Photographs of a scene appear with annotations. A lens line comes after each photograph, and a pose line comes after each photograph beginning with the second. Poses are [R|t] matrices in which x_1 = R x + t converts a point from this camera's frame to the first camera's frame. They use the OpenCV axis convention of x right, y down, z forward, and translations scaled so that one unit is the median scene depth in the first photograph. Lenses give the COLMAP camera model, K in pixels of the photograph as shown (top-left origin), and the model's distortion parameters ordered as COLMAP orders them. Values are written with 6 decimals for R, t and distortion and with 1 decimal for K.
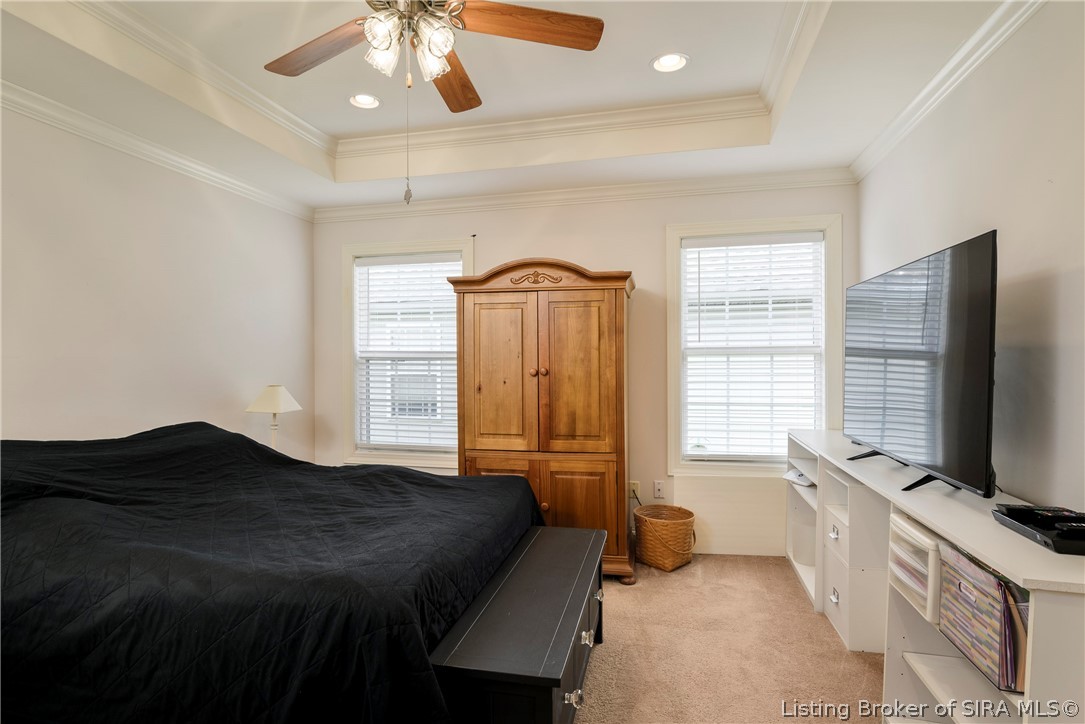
lens RADIAL K [[574.8, 0, 542.5], [0, 574.8, 362.0], [0, 0, 1]] dist [0.002015, 0.000124]
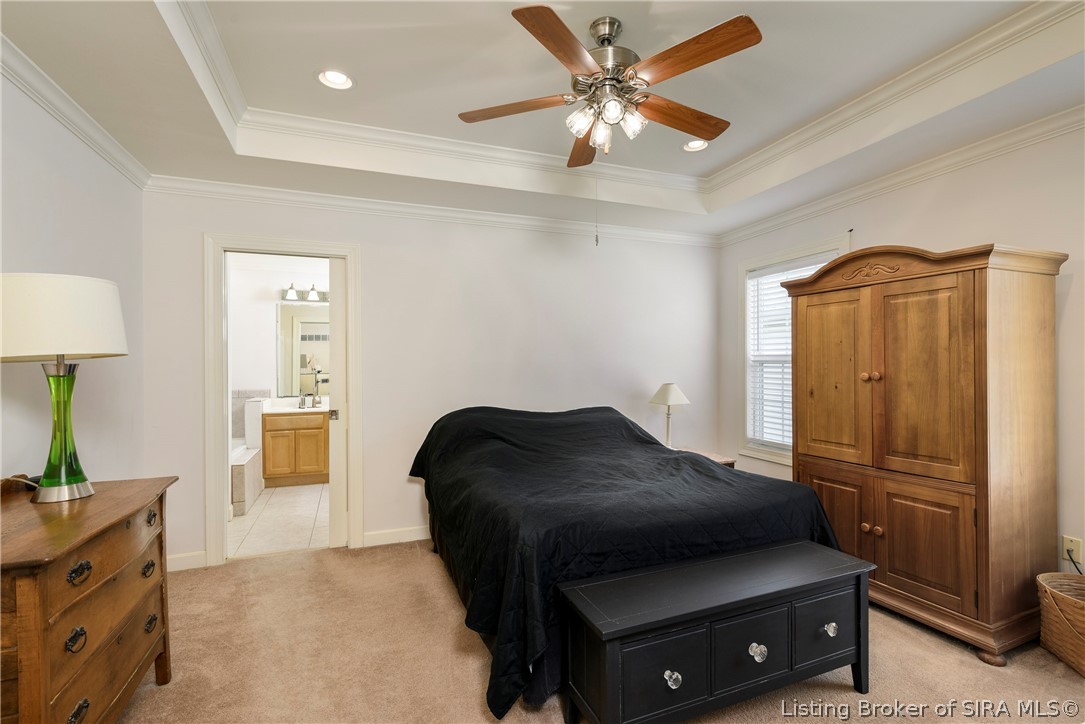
lens RADIAL K [[524.7, 0, 542.5], [0, 524.7, 362.0], [0, 0, 1]] dist [-0.001304, -0.000598]
pose [[0.546961, -0.003321, -0.837151, 0.391664], [-0.000860, 0.999989, -0.004528, -0.001125], [0.837158, 0.003196, 0.546953, 0.137095]]
